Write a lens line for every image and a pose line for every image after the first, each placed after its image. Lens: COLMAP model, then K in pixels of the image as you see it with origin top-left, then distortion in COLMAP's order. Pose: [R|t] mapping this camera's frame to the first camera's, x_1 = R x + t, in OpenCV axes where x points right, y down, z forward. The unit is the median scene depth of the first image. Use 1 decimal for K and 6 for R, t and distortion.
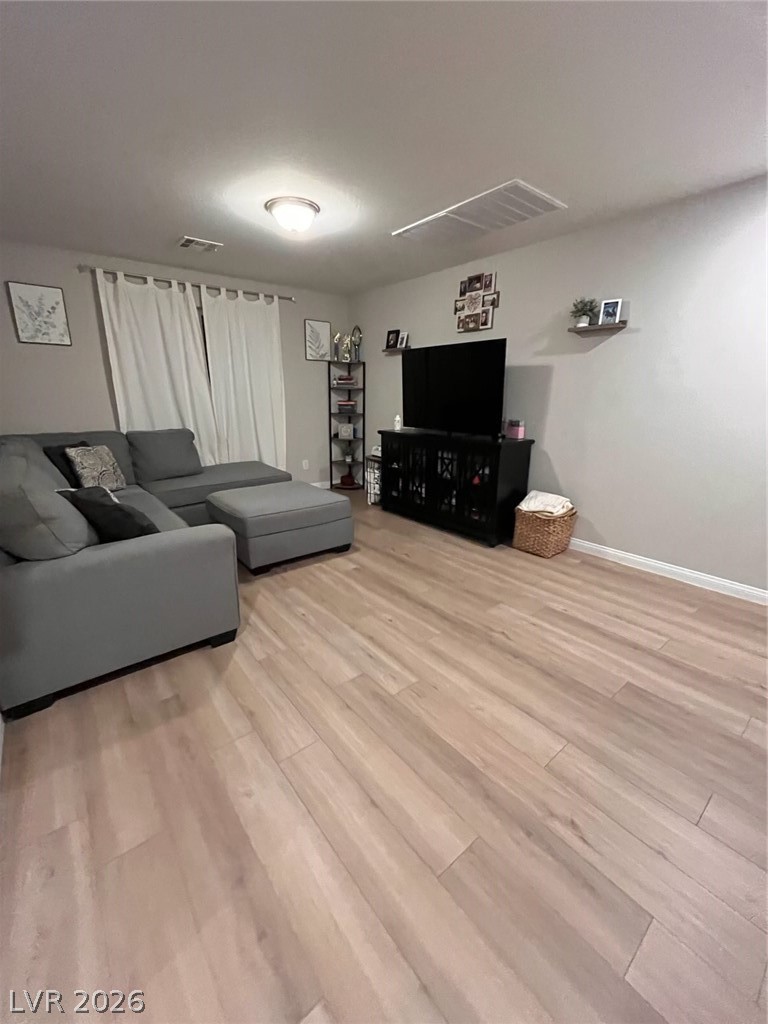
lens RADIAL K [[413.1, 0, 382.8], [0, 413.1, 510.2], [0, 0, 1]] dist [-0.006755, -0.000663]
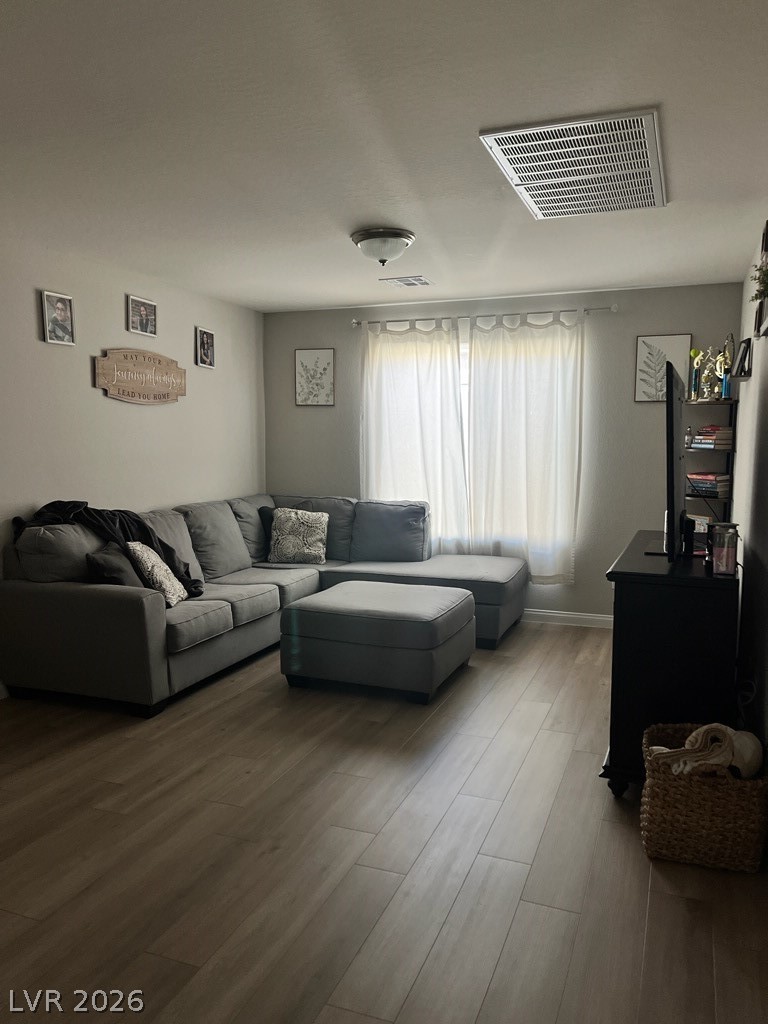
lens RADIAL K [[773.1, 0, 384.9], [0, 773.1, 515.9], [0, 0, 1]] dist [0.053489, -0.079502]
pose [[0.497913, 0.081377, -0.863401, 0.864801], [-0.238856, 0.969949, -0.046326, -0.109143], [0.833685, 0.229295, 0.502387, 0.284698]]
